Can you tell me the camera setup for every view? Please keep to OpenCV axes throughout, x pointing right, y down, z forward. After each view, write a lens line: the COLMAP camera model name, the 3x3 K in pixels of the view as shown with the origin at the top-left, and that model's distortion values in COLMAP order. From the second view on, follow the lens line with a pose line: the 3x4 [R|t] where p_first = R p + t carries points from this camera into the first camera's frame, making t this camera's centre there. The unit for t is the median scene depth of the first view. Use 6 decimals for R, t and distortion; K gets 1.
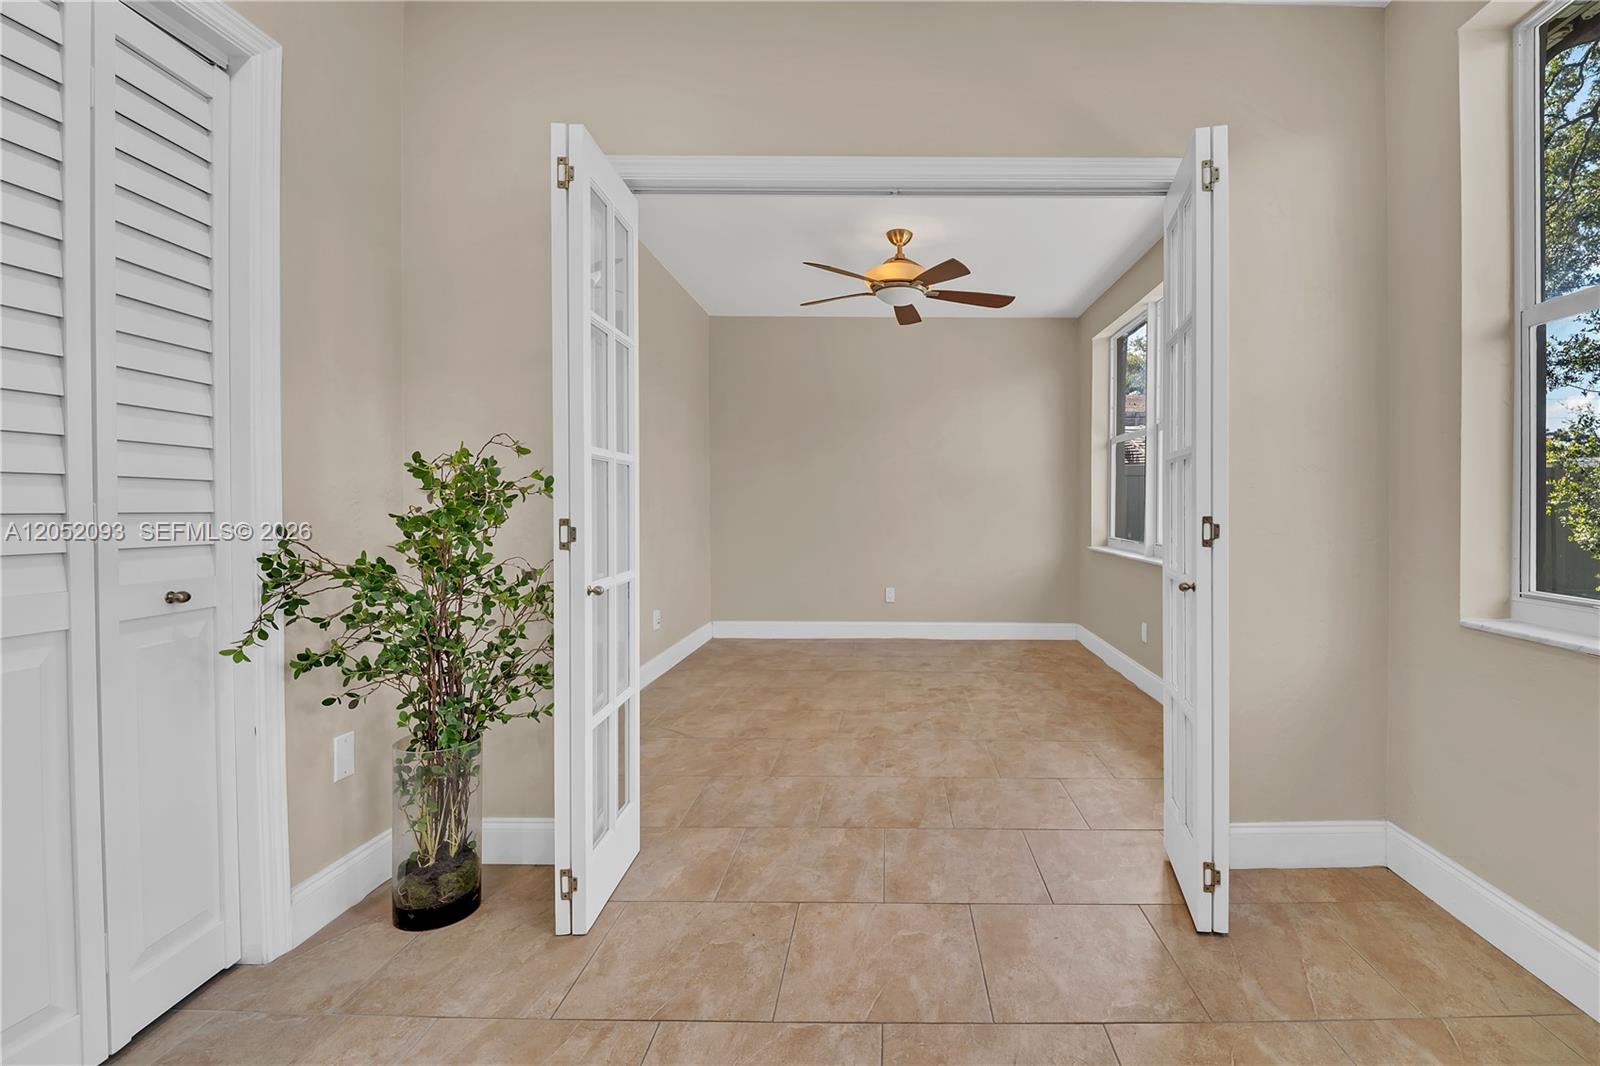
lens RADIAL K [[872.3, 0, 792.8], [0, 872.3, 507.9], [0, 0, 1]] dist [-0.025003, -0.000080]
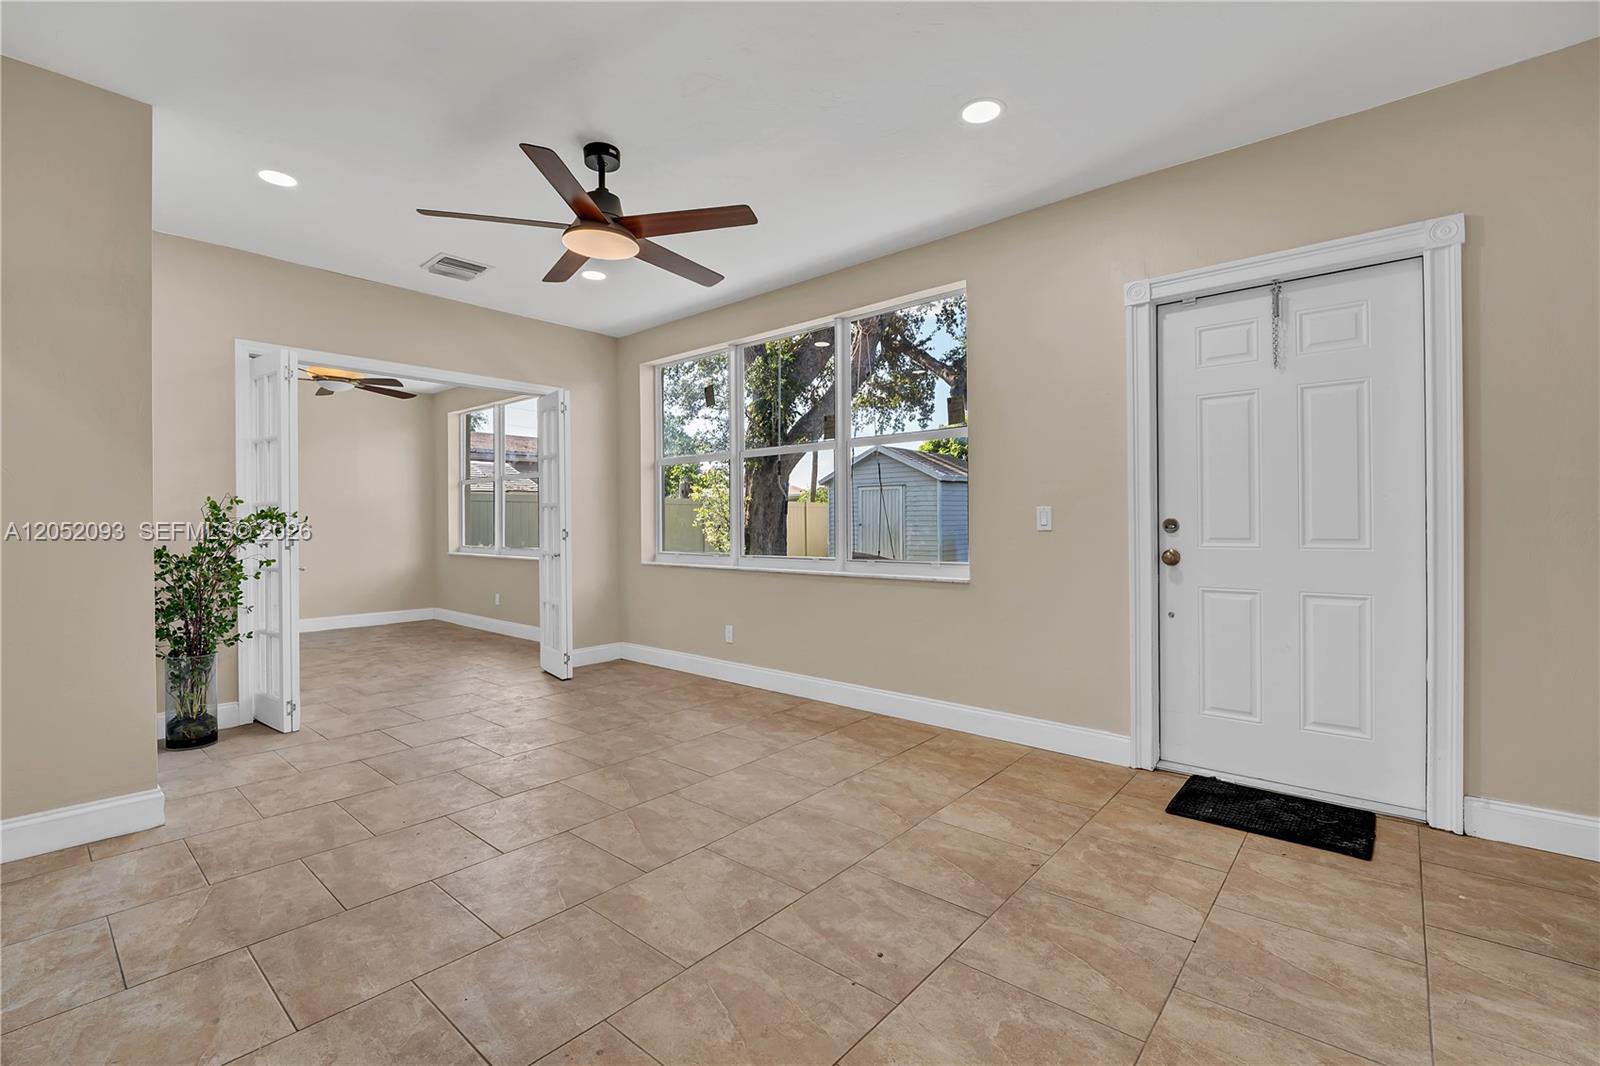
lens RADIAL K [[695.8, 0, 800.0], [0, 695.8, 522.8], [0, 0, 1]] dist [-0.000426, -0.000101]
pose [[0.655635, -0.009080, 0.755023, -0.680616], [0.012396, 0.999922, 0.001261, -0.003542], [-0.754976, 0.008533, 0.655697, -0.994999]]
